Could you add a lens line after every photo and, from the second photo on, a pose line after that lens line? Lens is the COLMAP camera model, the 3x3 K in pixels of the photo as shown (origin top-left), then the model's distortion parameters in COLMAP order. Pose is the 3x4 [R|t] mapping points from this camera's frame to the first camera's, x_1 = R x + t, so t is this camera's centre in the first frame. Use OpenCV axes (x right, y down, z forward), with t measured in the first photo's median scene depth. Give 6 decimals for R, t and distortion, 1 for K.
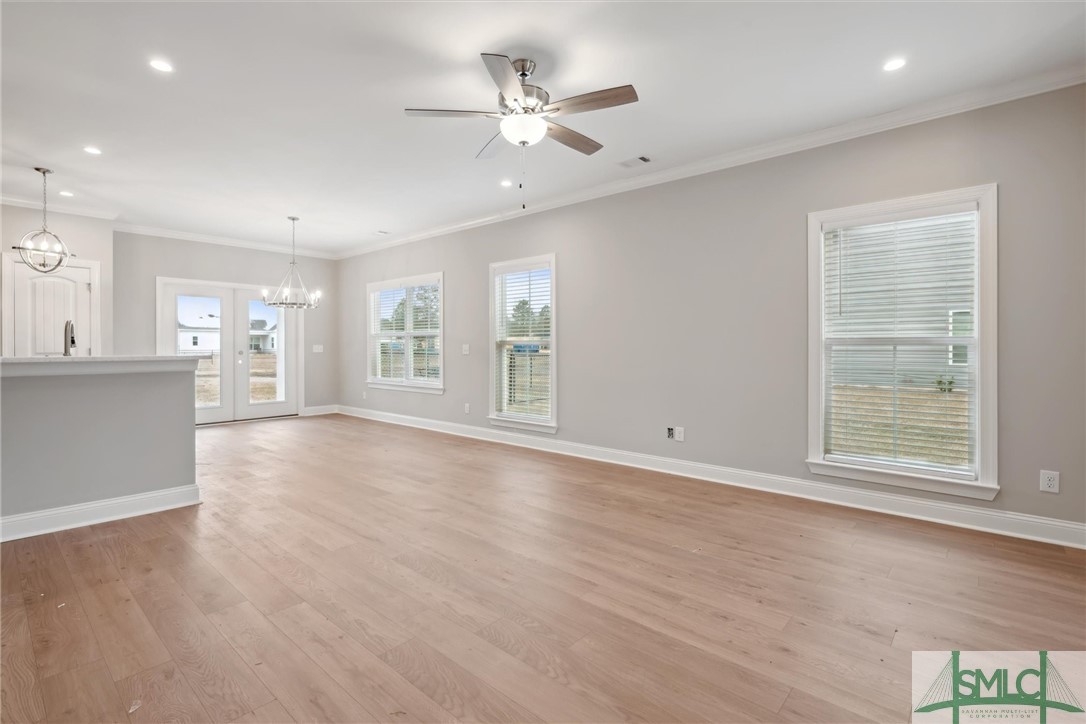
lens RADIAL K [[496.5, 0, 545.5], [0, 496.5, 353.4], [0, 0, 1]] dist [0.001800, -0.000011]
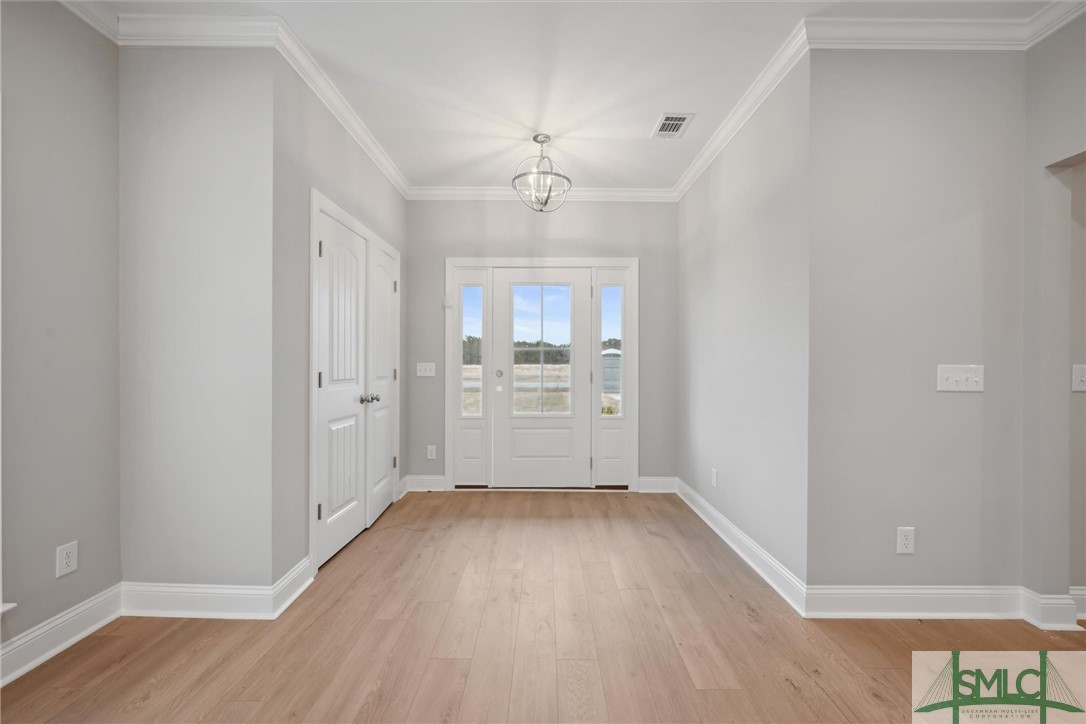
lens RADIAL K [[440.0, 0, 548.3], [0, 440.0, 362.0], [0, 0, 1]] dist [0.002713, -0.001301]
pose [[-0.662184, -0.003459, 0.749334, 0.047450], [0.004697, 0.999951, 0.008767, -0.012752], [-0.749327, 0.009325, -0.662135, 0.472834]]
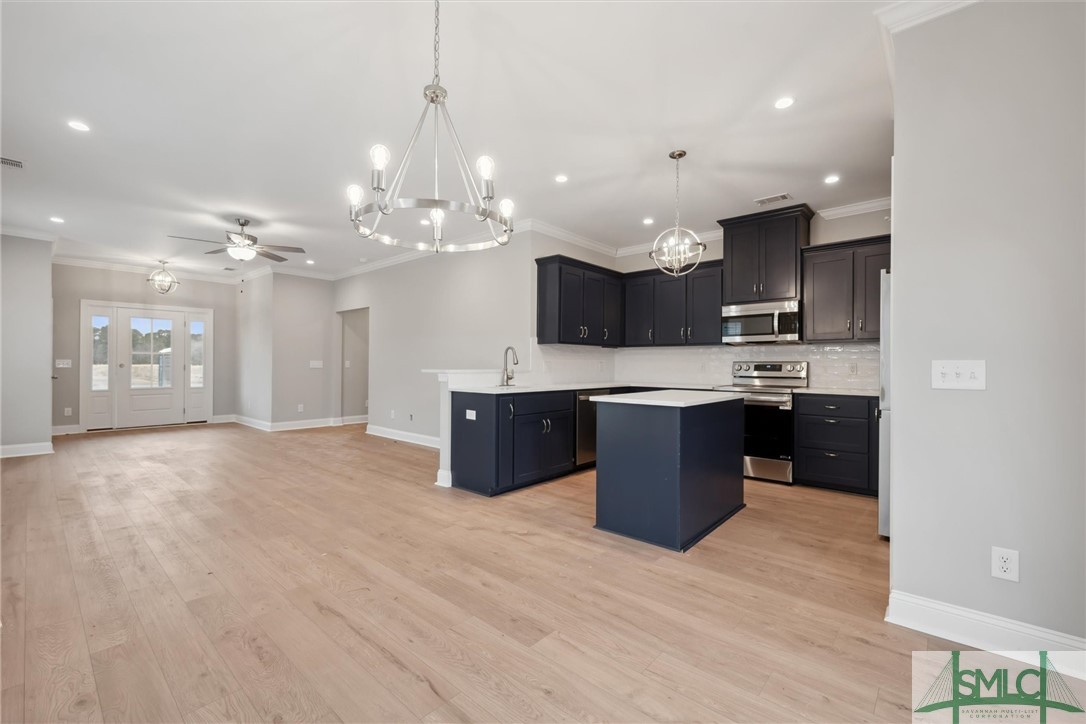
lens RADIAL K [[463.3, 0, 550.6], [0, 463.3, 361.6], [0, 0, 1]] dist [-0.008205, 0.000768]
pose [[-0.999971, -0.007472, 0.001627, -0.646677], [-0.007463, 0.999957, 0.005480, -0.017797], [-0.001668, 0.005468, -0.999984, 1.432700]]
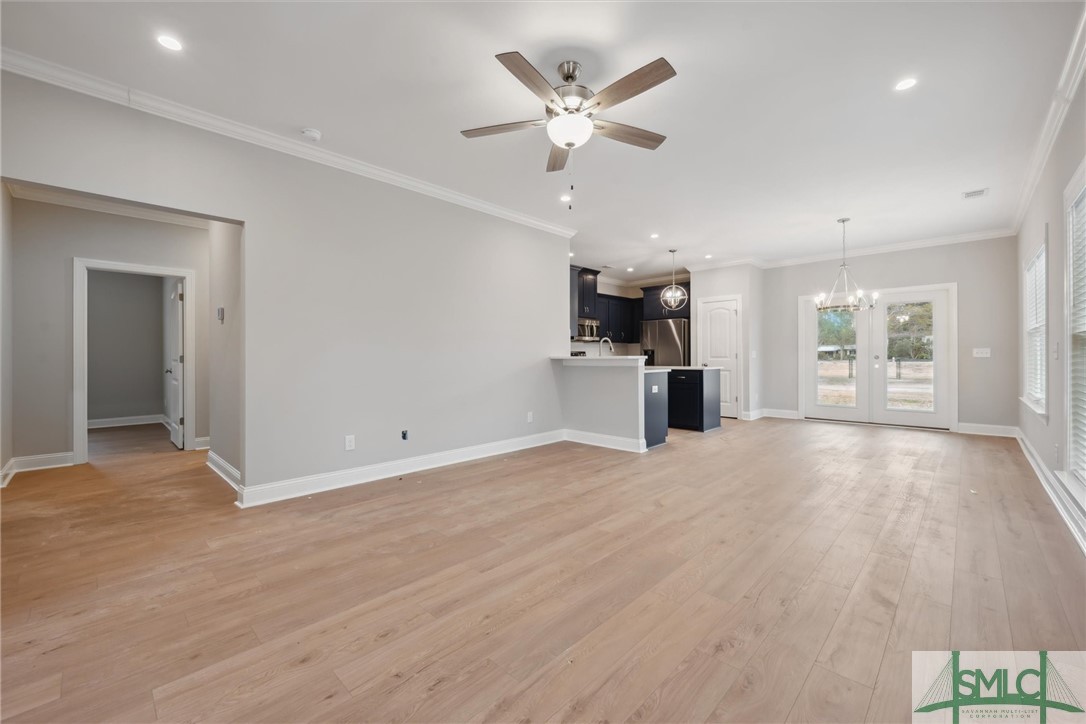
lens RADIAL K [[440.0, 0, 544.4], [0, 440.0, 355.8], [0, 0, 1]] dist [0.002713, -0.001301]
pose [[-0.042737, -0.005134, -0.999073, 0.434381], [-0.007495, 0.999960, -0.004817, 0.006892], [0.999058, 0.007283, -0.042774, 0.496311]]
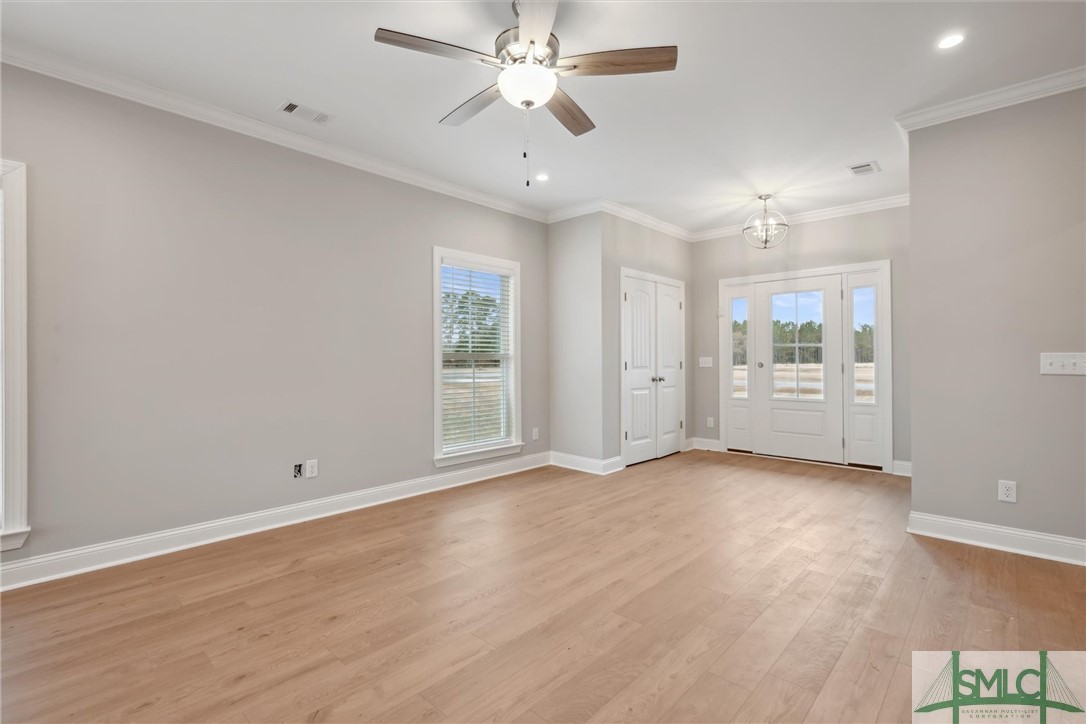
lens RADIAL K [[496.5, 0, 539.3], [0, 496.5, 354.3], [0, 0, 1]] dist [0.001800, -0.000011]
pose [[0.038843, 0.009976, 0.999196, -0.421052], [0.015942, 0.999817, -0.010602, -0.006876], [-0.999118, 0.016341, 0.038677, 0.479473]]
